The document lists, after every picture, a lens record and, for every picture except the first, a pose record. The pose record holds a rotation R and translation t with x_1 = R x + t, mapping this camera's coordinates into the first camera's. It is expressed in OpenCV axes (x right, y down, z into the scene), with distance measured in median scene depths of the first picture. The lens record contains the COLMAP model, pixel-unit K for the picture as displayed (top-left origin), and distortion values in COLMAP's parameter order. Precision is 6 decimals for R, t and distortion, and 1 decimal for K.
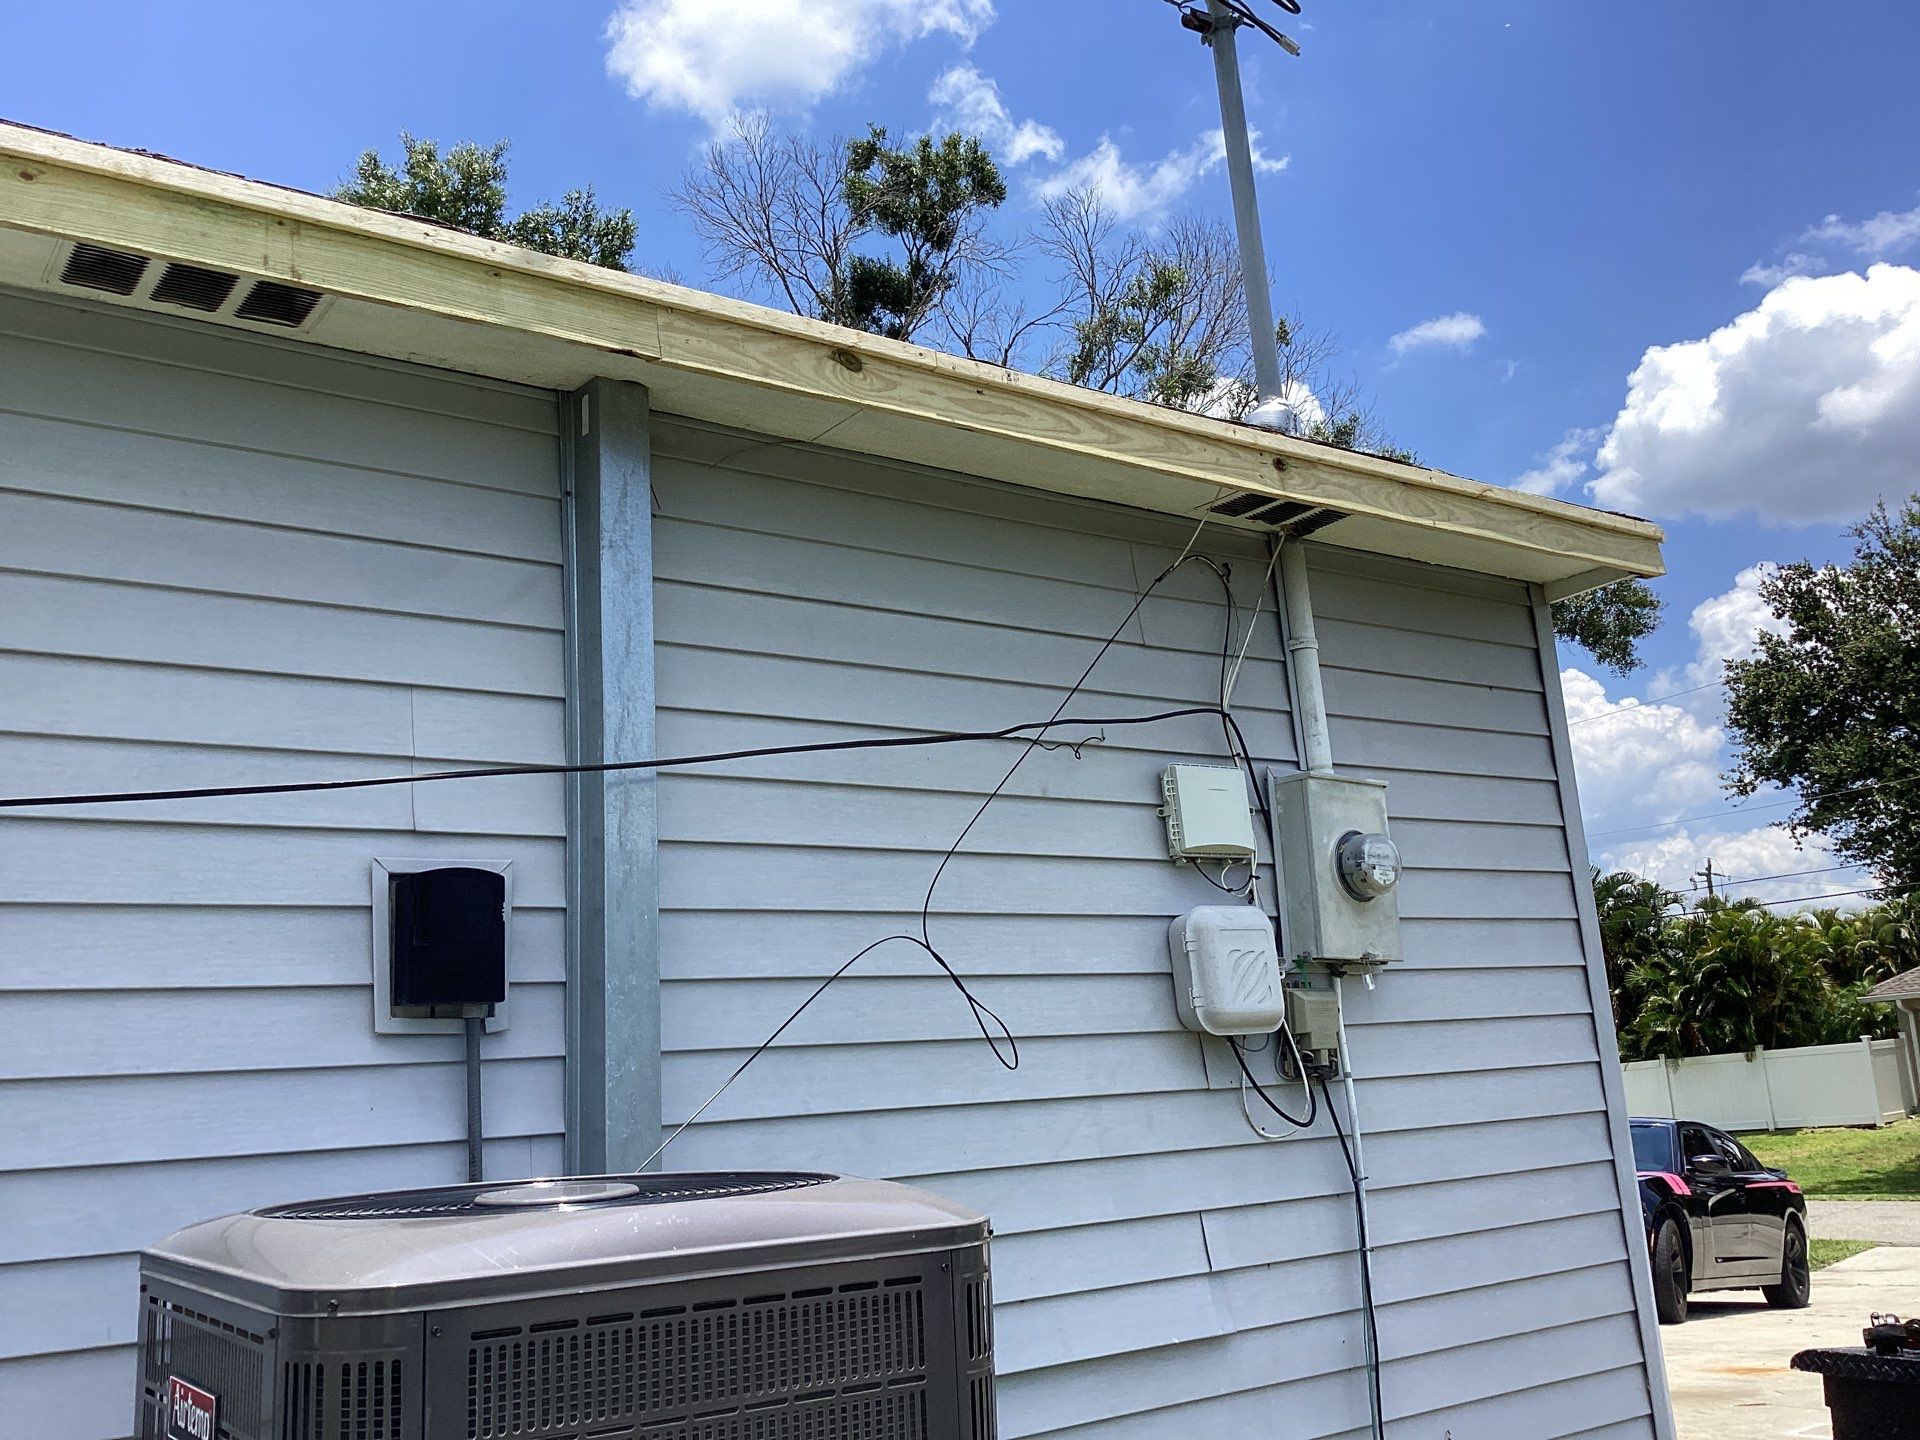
lens RADIAL K [[1691.0, 0, 927.2], [0, 1691.0, 735.5], [0, 0, 1]] dist [0.092973, -0.162662]
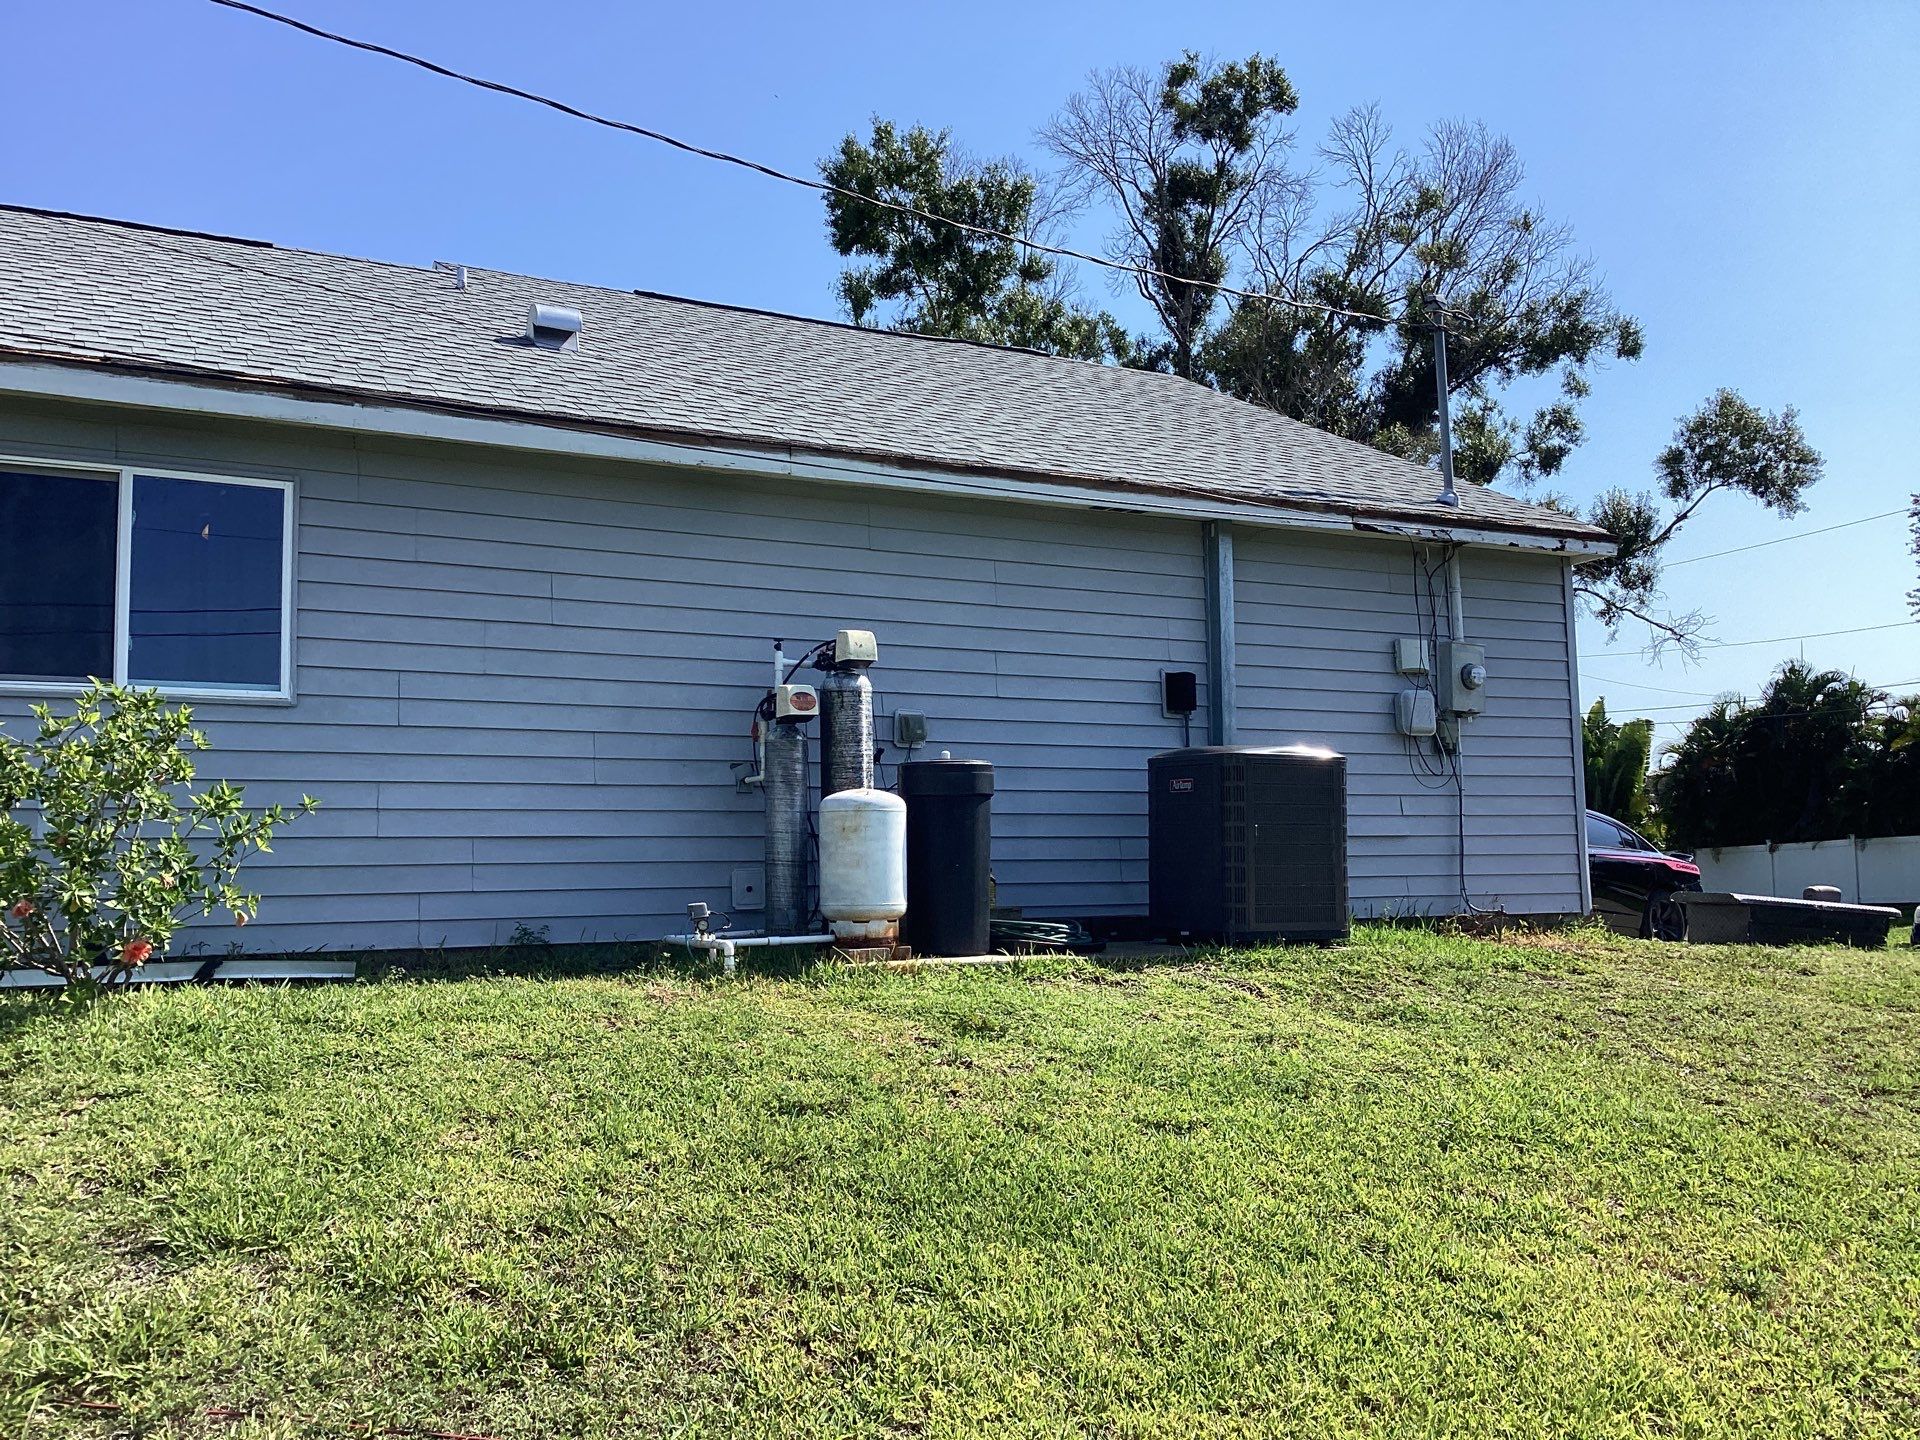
lens RADIAL K [[1691.0, 0, 931.4], [0, 1691.0, 719.3], [0, 0, 1]] dist [0.092973, -0.162662]
pose [[0.990791, 0.036162, -0.130481, -0.234977], [-0.019676, 0.991899, 0.125494, -0.178017], [0.133962, -0.121771, 0.983476, -1.774150]]
